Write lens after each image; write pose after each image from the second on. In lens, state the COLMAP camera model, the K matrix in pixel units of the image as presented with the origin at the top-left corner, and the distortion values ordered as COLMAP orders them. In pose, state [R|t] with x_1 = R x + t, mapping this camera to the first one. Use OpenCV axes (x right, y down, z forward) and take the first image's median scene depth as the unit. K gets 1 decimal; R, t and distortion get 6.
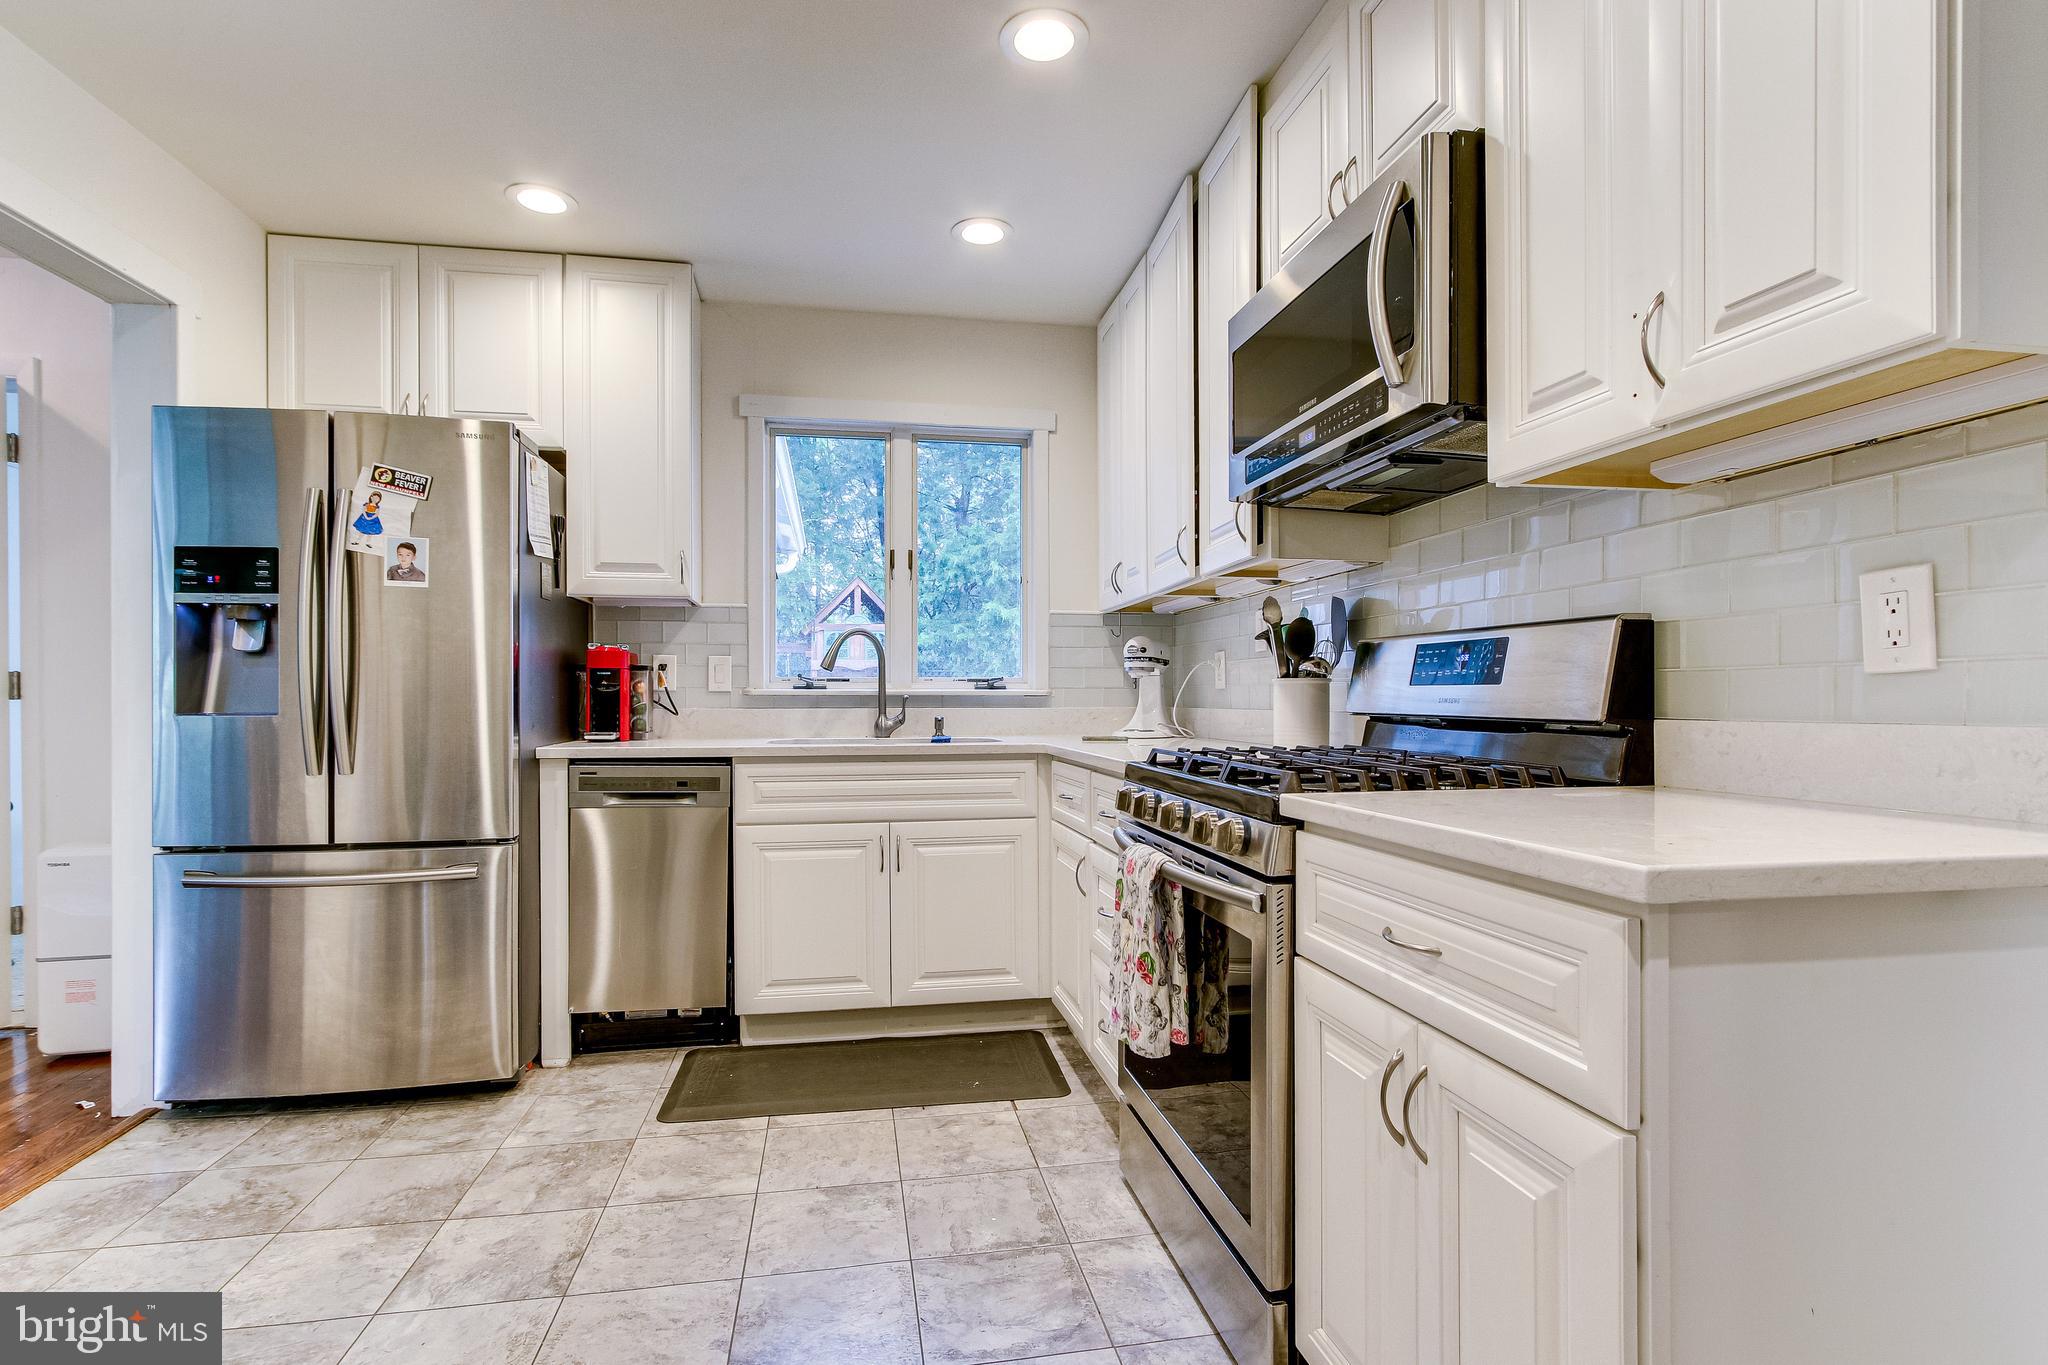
lens RADIAL K [[951.7, 0, 994.5], [0, 951.7, 704.3], [0, 0, 1]] dist [0.002406, 0.000323]
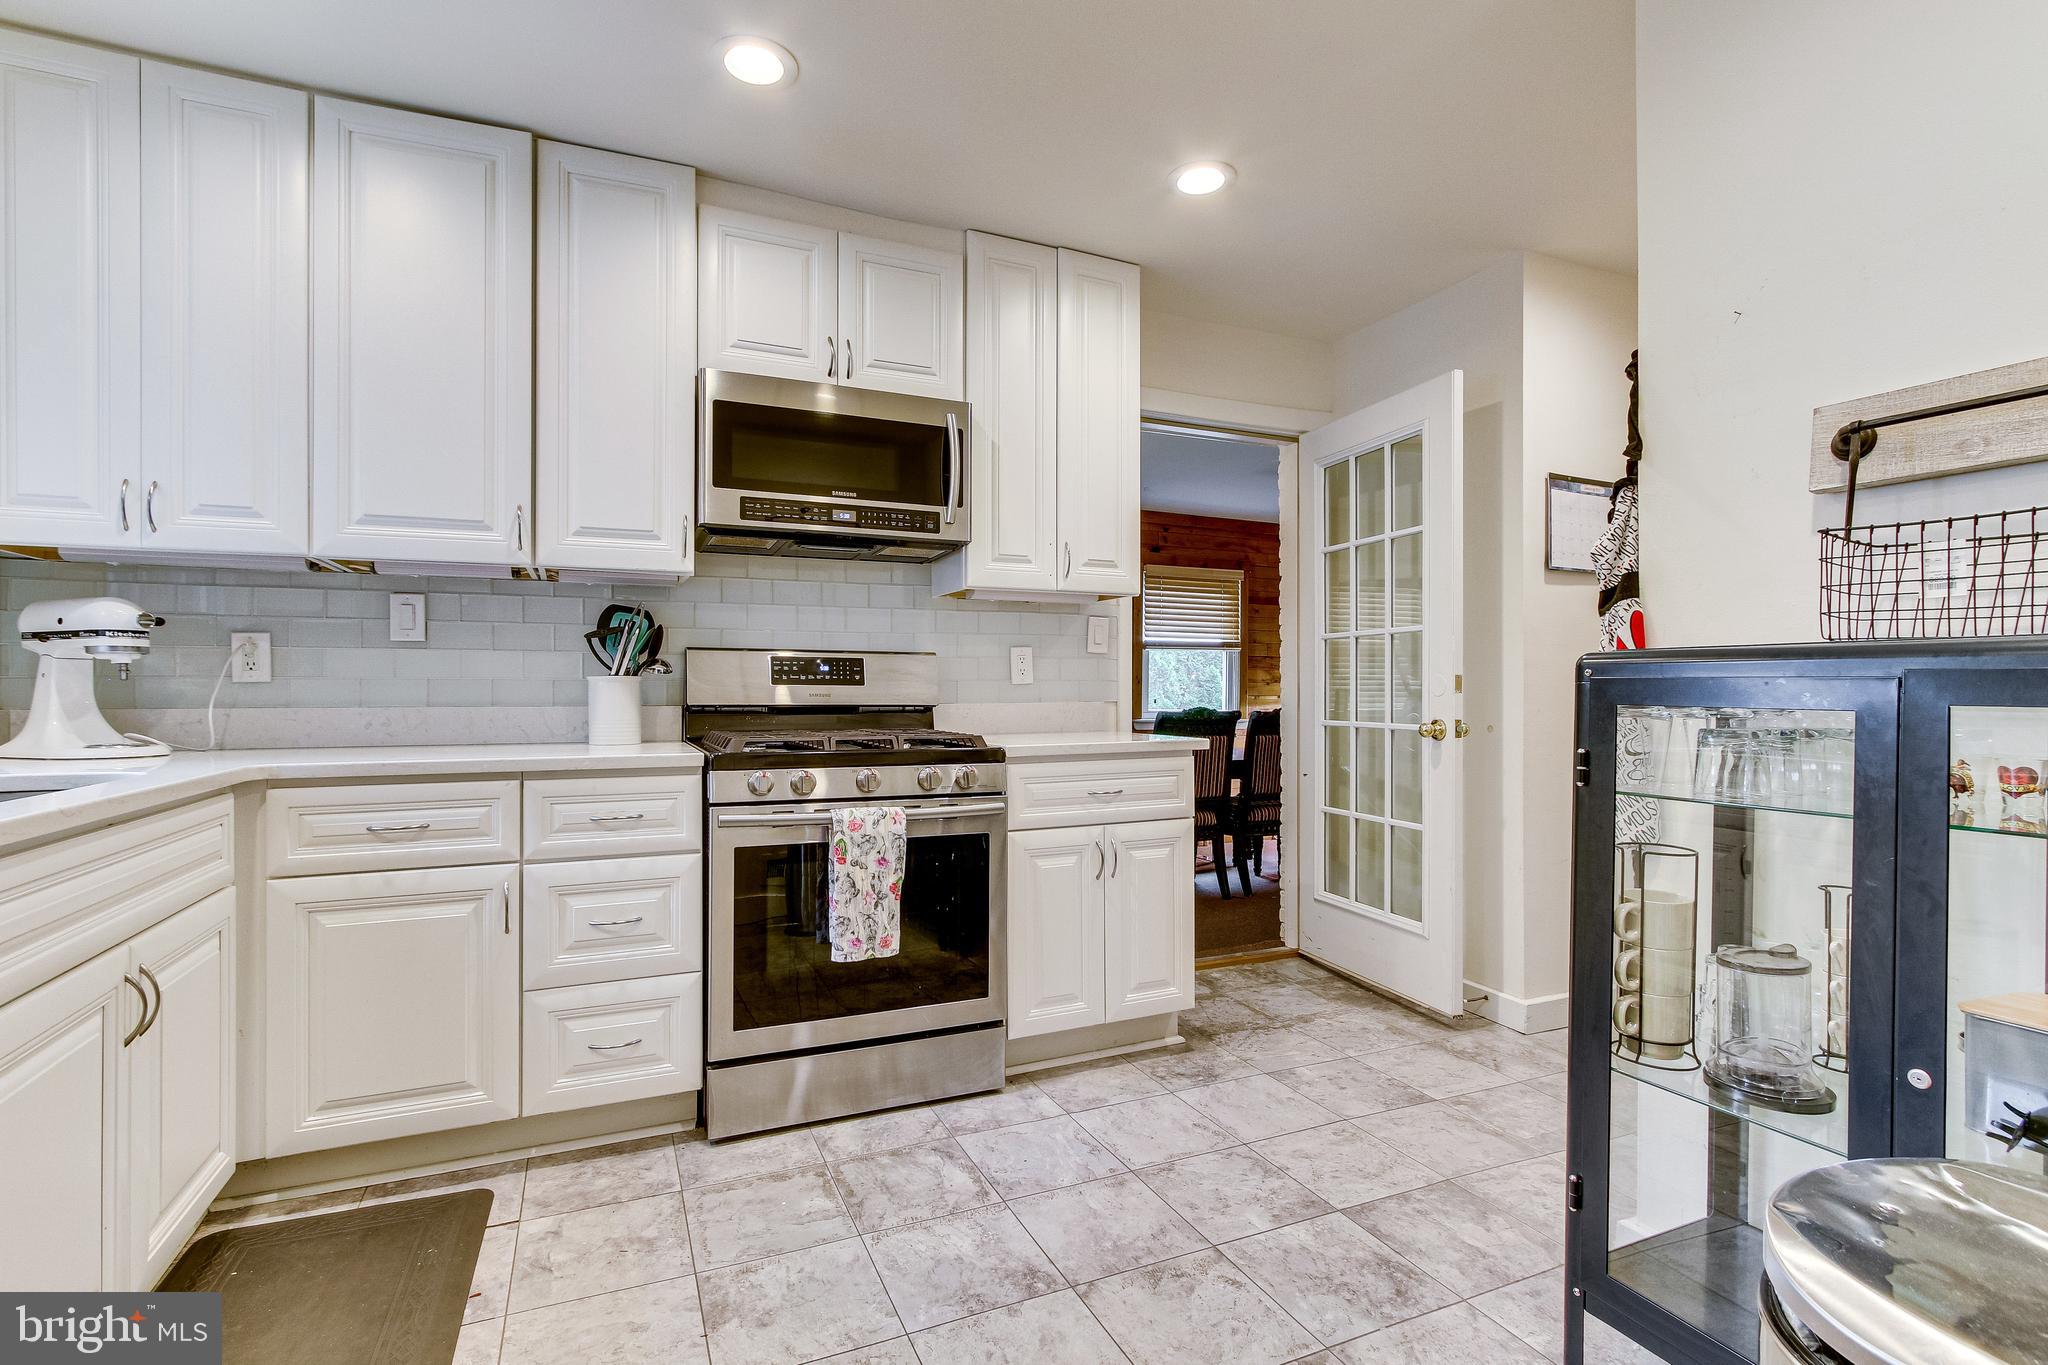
lens RADIAL K [[951.7, 0, 994.5], [0, 951.7, 704.3], [0, 0, 1]] dist [0.002406, 0.000323]
pose [[-0.227983, -0.006662, 0.973642, -1.091572], [0.005274, 0.999953, 0.008077, -0.000003], [-0.973651, 0.006977, -0.227938, 1.059042]]
